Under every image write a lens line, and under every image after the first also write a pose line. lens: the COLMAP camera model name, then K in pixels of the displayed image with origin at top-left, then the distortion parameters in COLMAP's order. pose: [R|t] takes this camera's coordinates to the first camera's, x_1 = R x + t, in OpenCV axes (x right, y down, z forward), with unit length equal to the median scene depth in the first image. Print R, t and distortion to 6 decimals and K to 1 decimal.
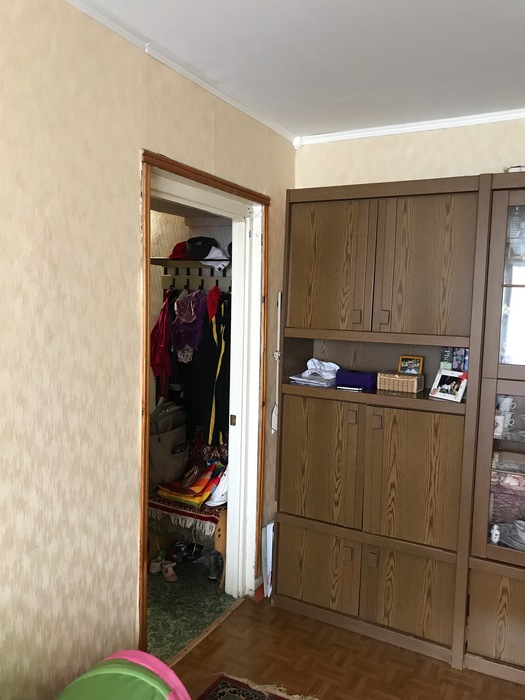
lens RADIAL K [[580.3, 0, 263.3], [0, 580.3, 349.8], [0, 0, 1]] dist [-0.002948, -0.004002]
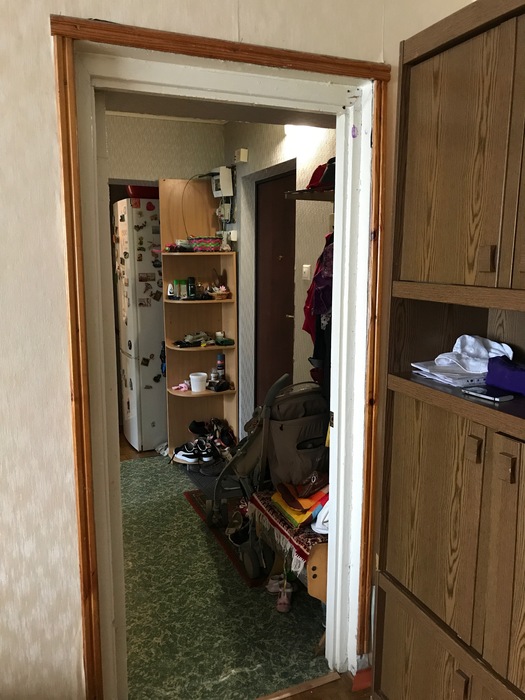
lens RADIAL K [[580.3, 0, 261.3], [0, 580.3, 348.9], [0, 0, 1]] dist [-0.002948, -0.004002]
pose [[0.768289, 0.073675, -0.635849, 0.317547], [-0.031034, 0.996473, 0.077962, -0.010728], [0.639351, -0.040164, 0.767866, 0.441175]]
